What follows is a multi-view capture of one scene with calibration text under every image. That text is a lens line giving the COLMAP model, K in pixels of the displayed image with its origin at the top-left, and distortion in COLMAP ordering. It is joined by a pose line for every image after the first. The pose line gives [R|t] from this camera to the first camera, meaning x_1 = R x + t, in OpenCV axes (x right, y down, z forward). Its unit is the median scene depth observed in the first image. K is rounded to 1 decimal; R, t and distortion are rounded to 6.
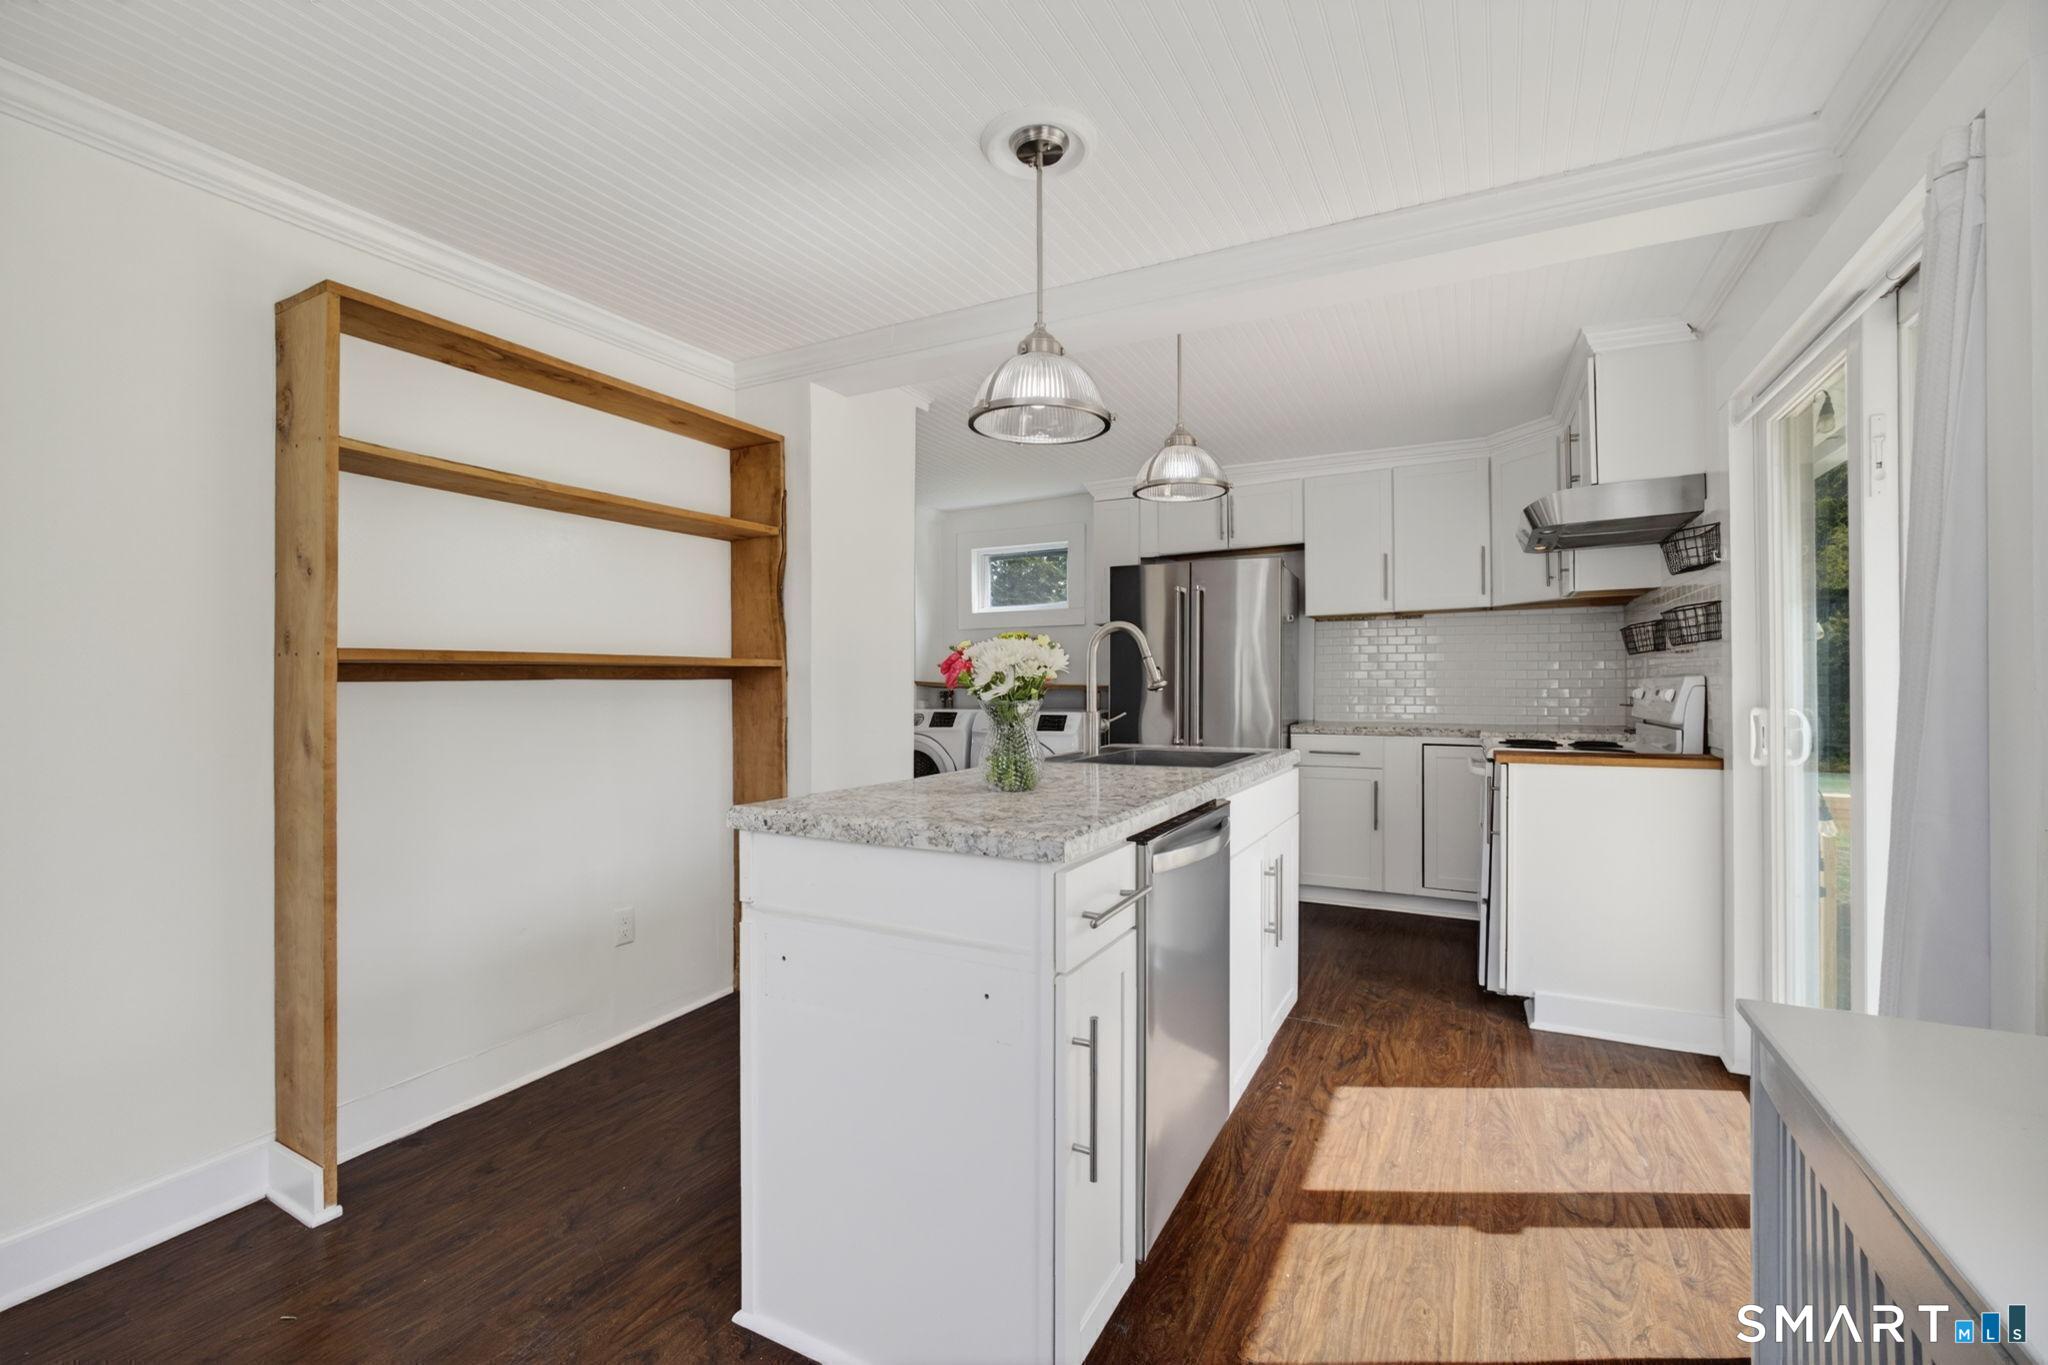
lens RADIAL K [[874.7, 0, 1025.6], [0, 874.7, 674.1], [0, 0, 1]] dist [-0.002622, 0.000503]
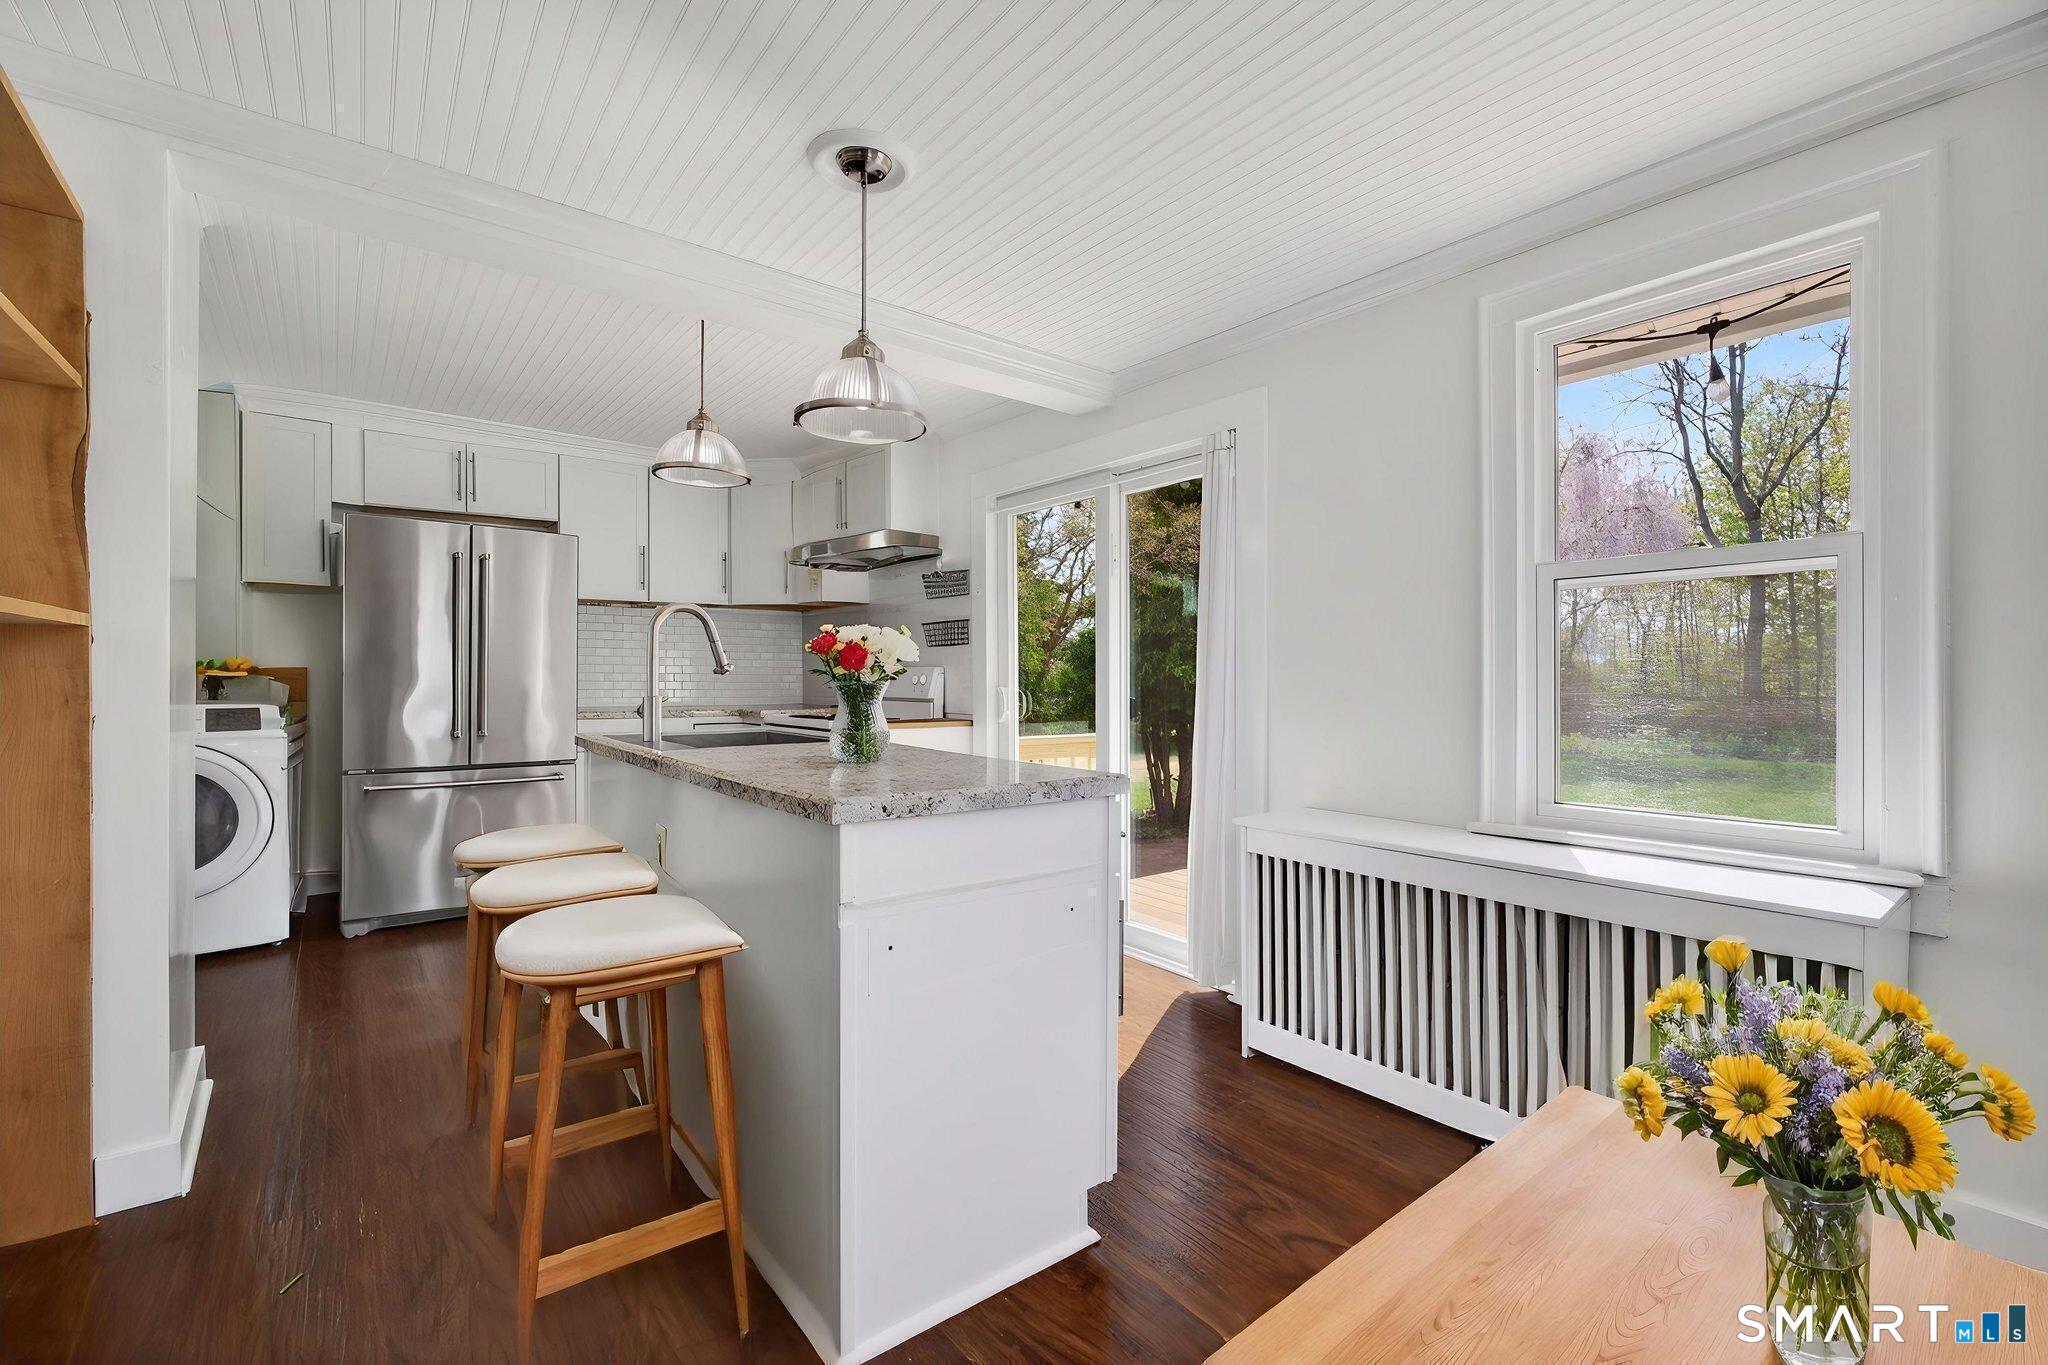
lens RADIAL K [[874.7, 0, 1036.4], [0, 874.7, 669.7], [0, 0, 1]] dist [-0.002622, 0.000503]
pose [[0.391362, 0.010374, 0.920179, -0.566279], [-0.017476, 0.999840, -0.003839, 0.010068], [-0.920071, -0.014578, 0.391480, 0.247899]]
